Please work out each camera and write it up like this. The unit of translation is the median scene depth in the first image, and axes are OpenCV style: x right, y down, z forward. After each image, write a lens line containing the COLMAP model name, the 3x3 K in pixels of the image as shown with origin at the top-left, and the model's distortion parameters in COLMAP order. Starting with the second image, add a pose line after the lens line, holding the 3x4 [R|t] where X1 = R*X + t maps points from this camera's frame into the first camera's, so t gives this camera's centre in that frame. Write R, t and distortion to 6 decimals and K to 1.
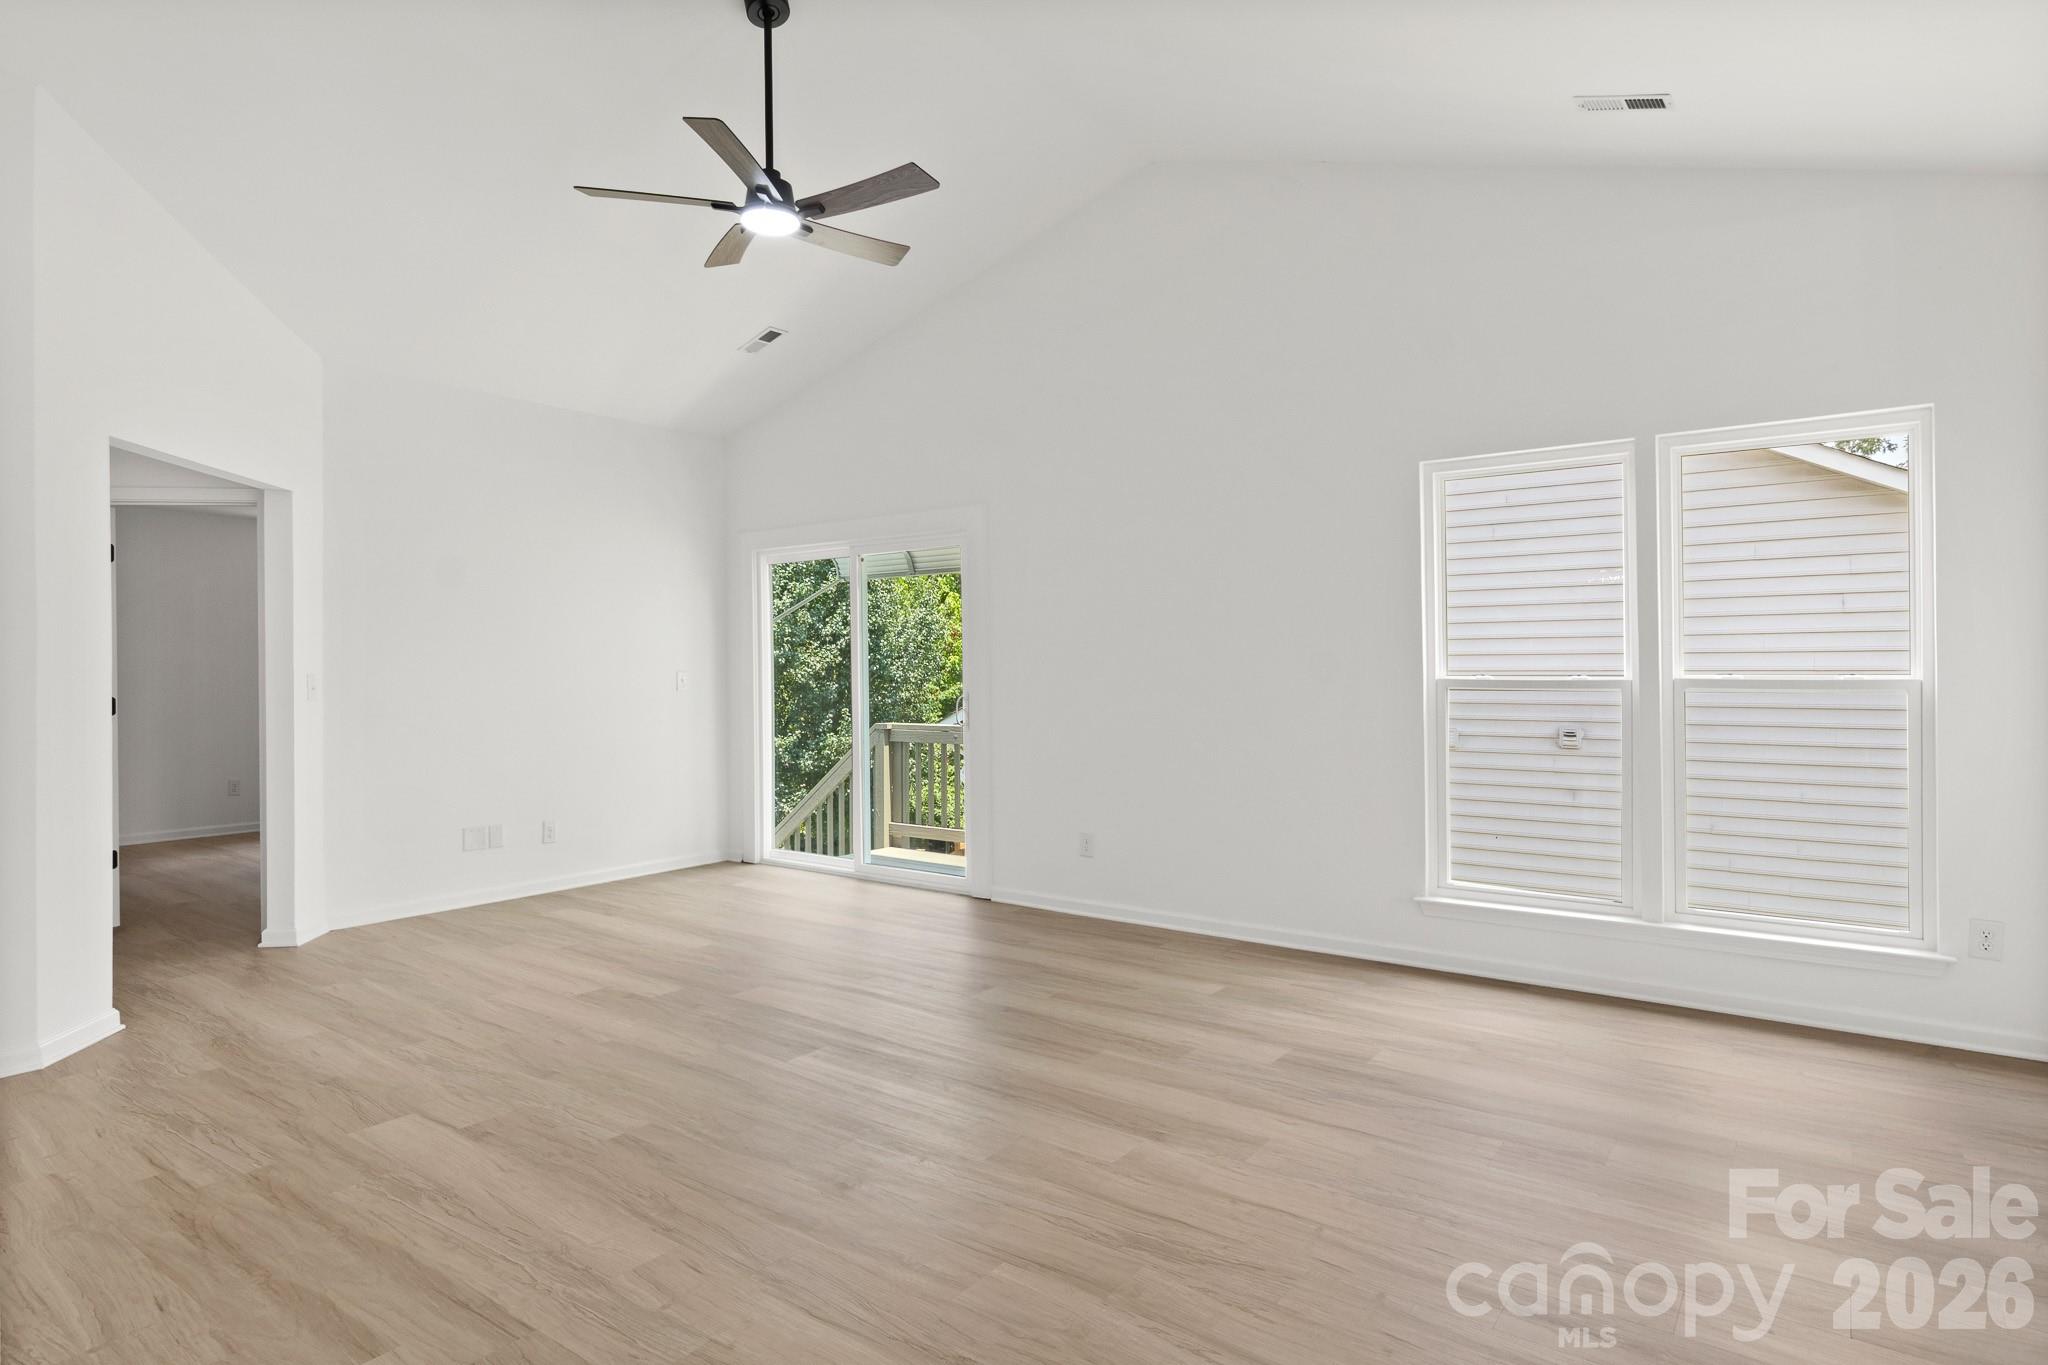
lens RADIAL K [[1112.6, 0, 1008.4], [0, 1112.6, 673.6], [0, 0, 1]] dist [-0.002287, 0.000152]
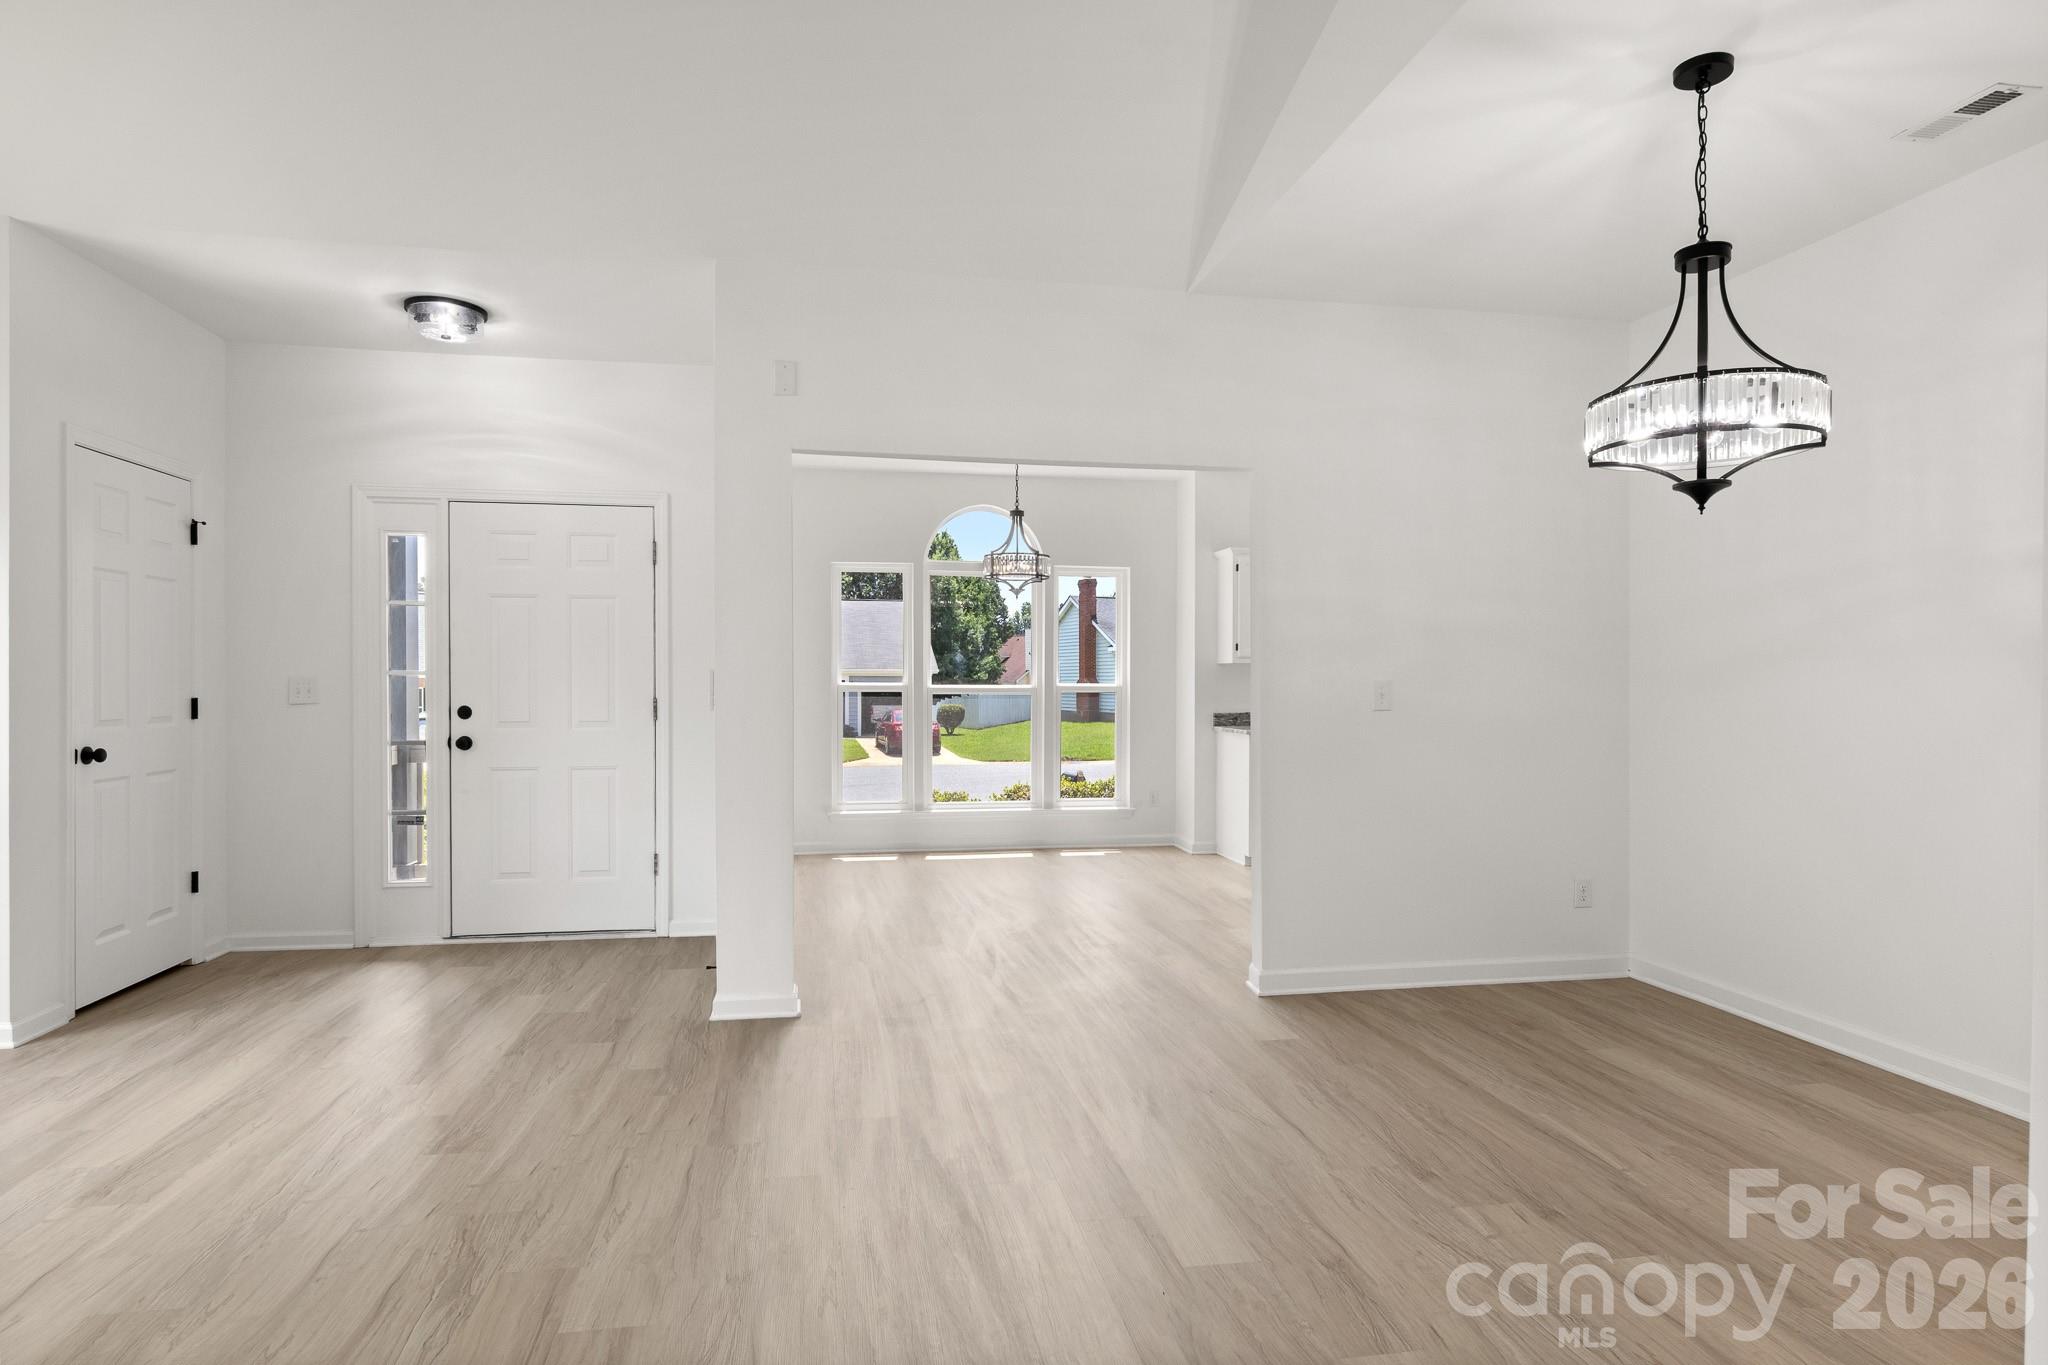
lens RADIAL K [[1112.6, 0, 1008.4], [0, 1112.6, 673.6], [0, 0, 1]] dist [-0.002287, 0.000152]
pose [[-0.727304, 0.006988, 0.686280, -0.573187], [-0.000858, 0.999938, -0.011092, 0.002484], [-0.686315, -0.008656, -0.727253, 0.904848]]
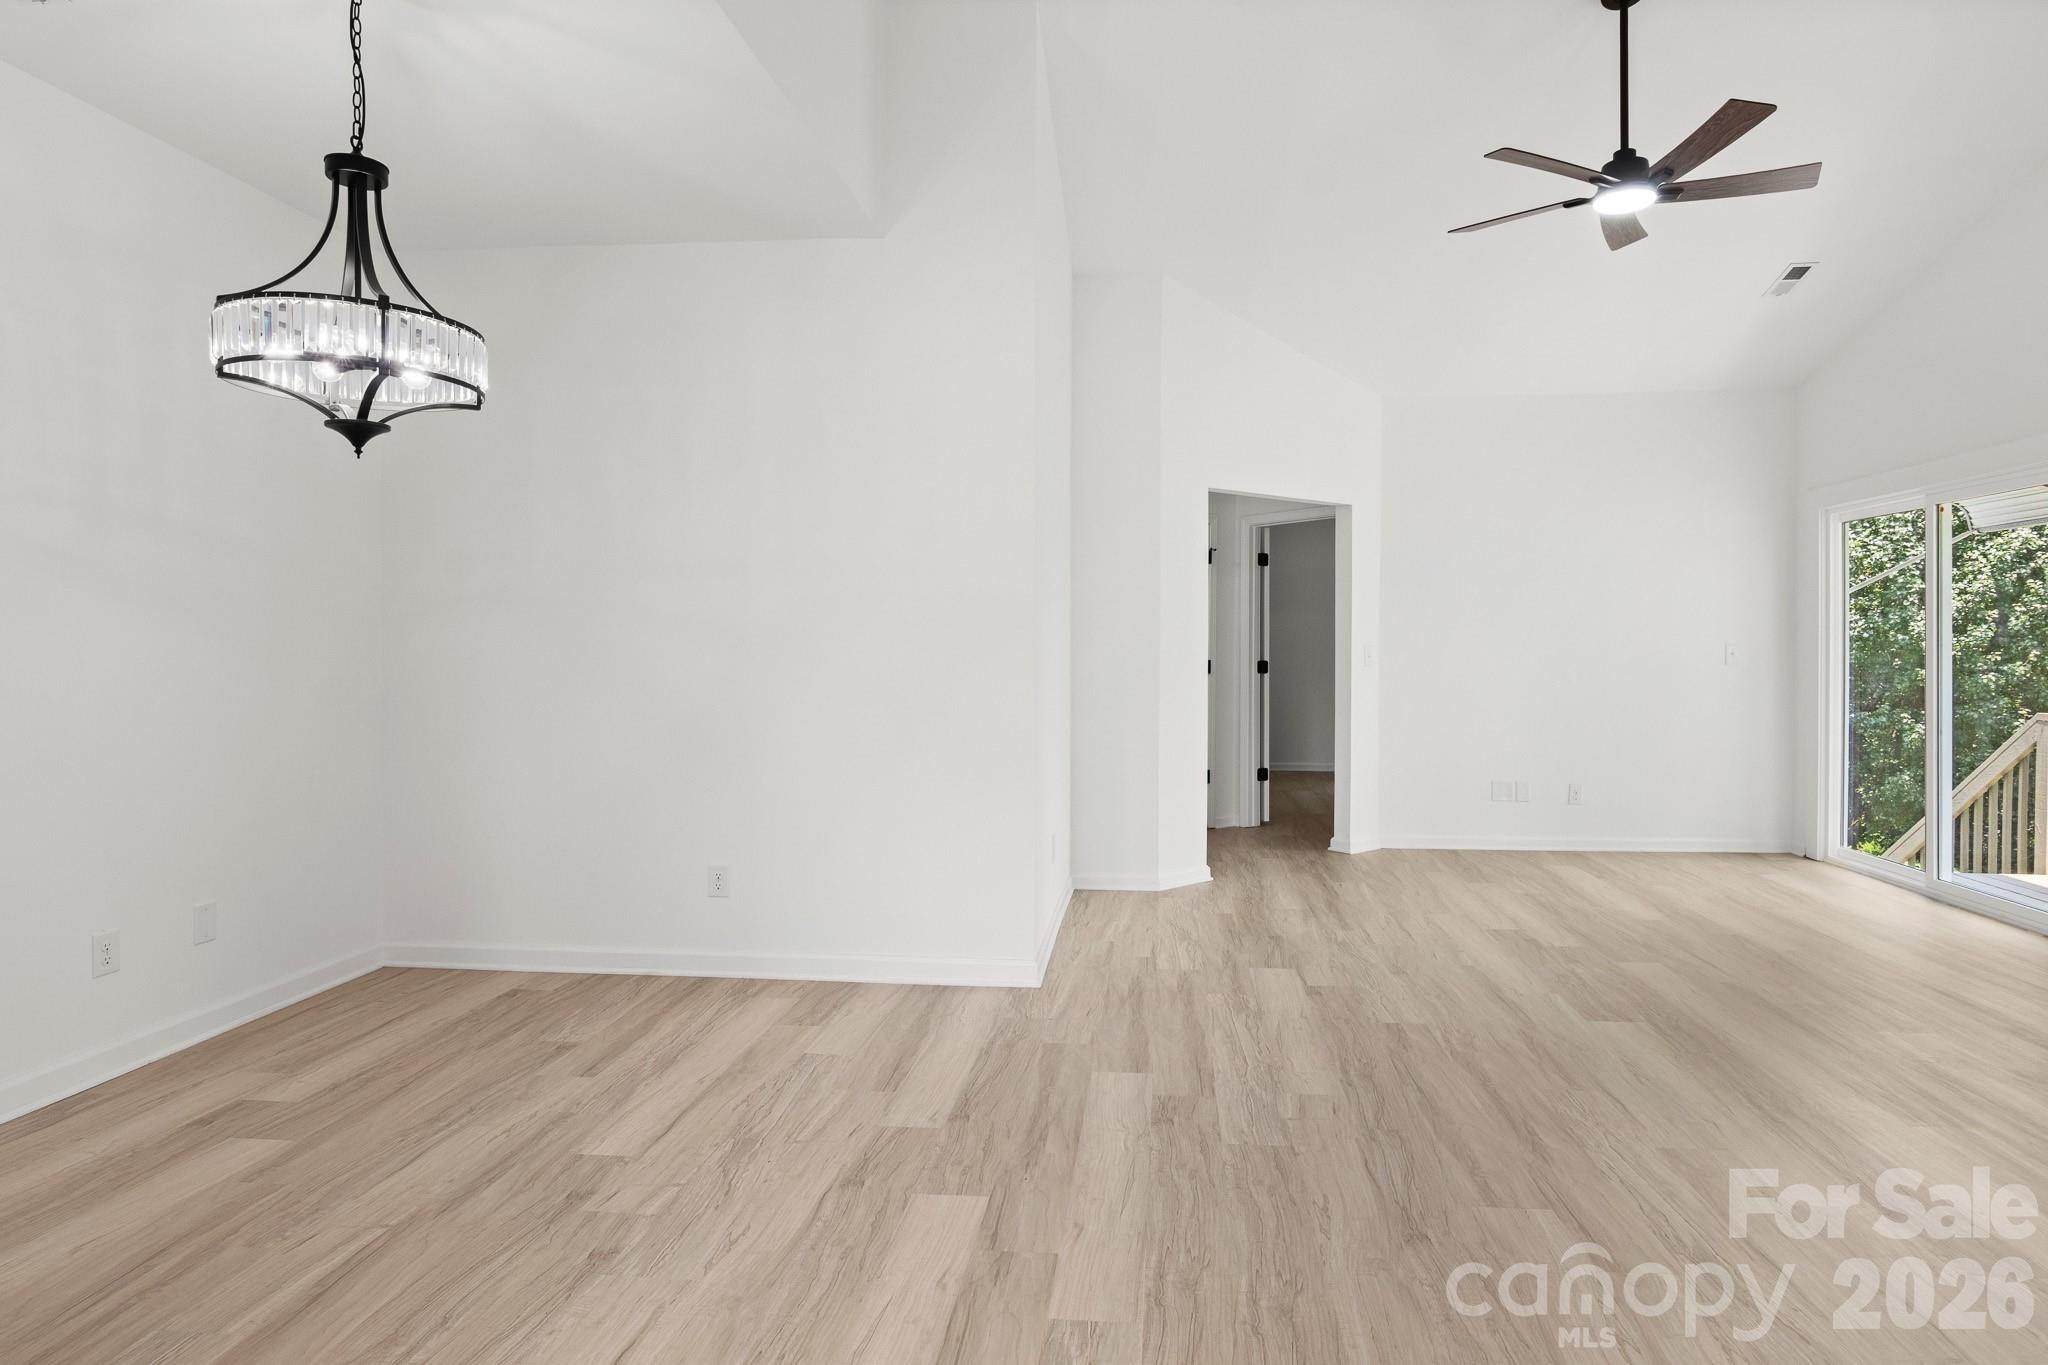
lens RADIAL K [[1116.4, 0, 1068.6], [0, 1116.4, 658.3], [0, 0, 1]] dist [-0.004158, -0.000349]
pose [[0.528036, 0.015729, -0.849076, 0.412836], [-0.004200, 0.999865, 0.015911, -0.005364], [0.849211, -0.004836, 0.528031, 0.036277]]
